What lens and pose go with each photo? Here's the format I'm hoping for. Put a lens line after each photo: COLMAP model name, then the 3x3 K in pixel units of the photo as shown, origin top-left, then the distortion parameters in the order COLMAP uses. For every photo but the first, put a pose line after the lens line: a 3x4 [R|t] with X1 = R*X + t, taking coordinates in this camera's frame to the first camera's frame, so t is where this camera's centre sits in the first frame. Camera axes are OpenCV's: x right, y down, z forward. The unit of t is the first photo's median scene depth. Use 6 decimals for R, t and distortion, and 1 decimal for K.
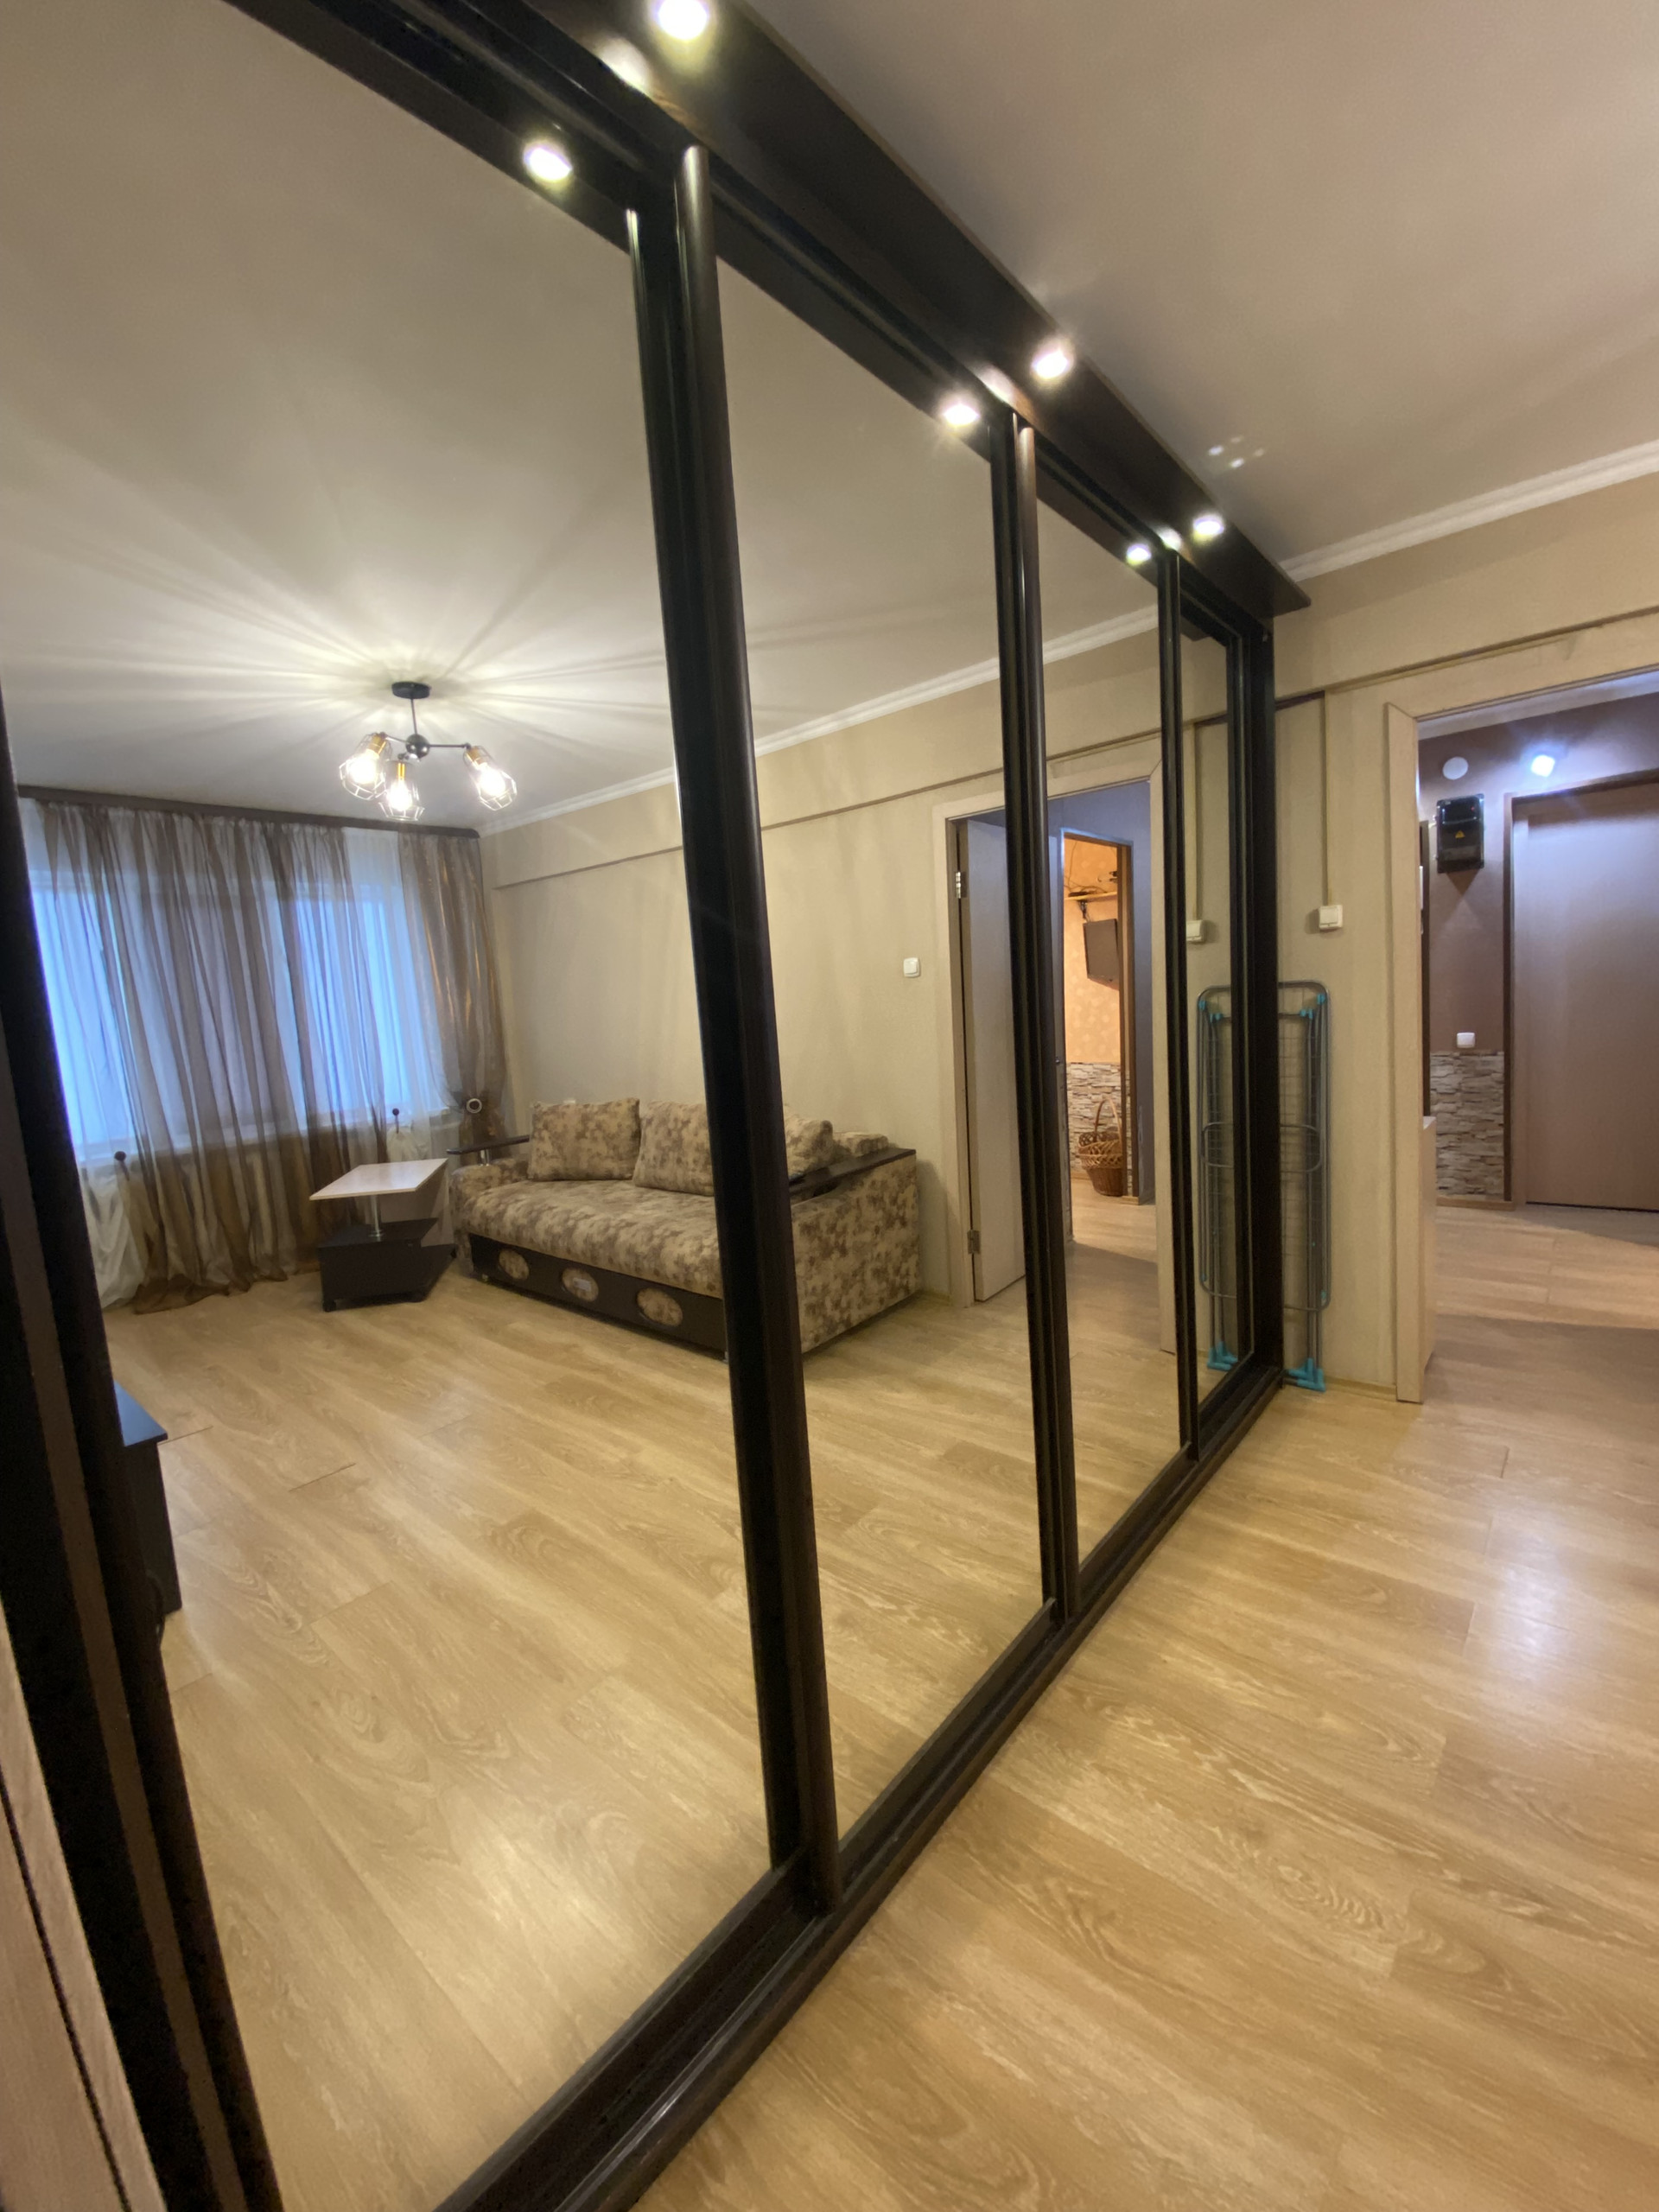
lens RADIAL K [[891.0, 0, 829.0], [0, 891.0, 1112.7], [0, 0, 1]] dist [0.001515, -0.014397]
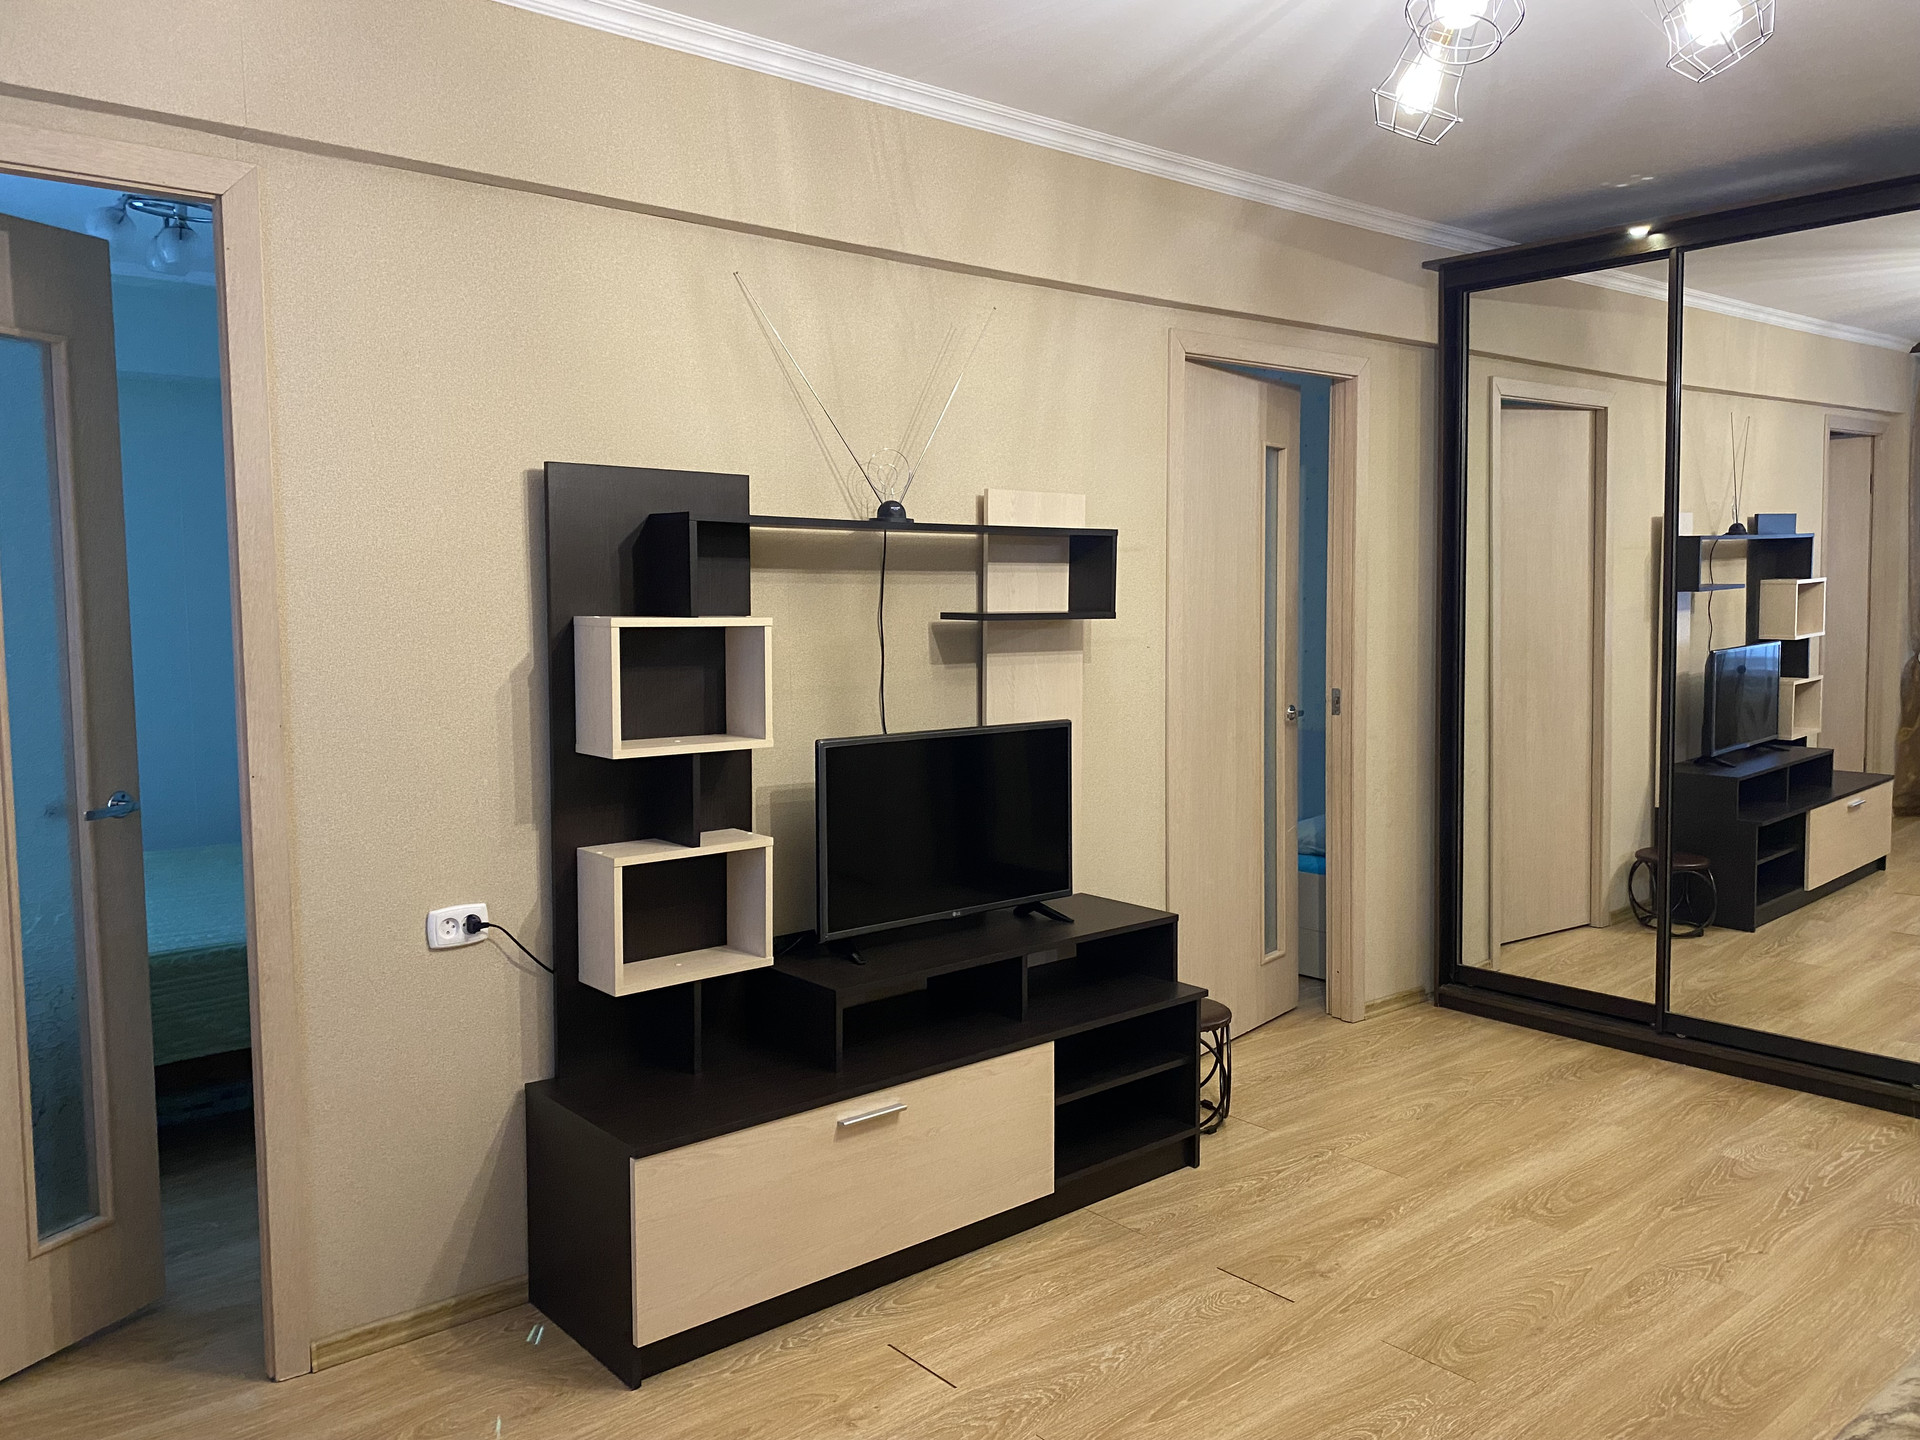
lens RADIAL K [[1463.7, 0, 960.0], [0, 1463.7, 720.0], [0, 0, 1]] dist [0.039180, -0.001332]
pose [[-0.159046, 0.154652, -0.975083, 3.105528], [-0.094435, 0.980743, 0.170953, -0.227512], [0.982744, 0.119272, -0.141379, -0.190080]]
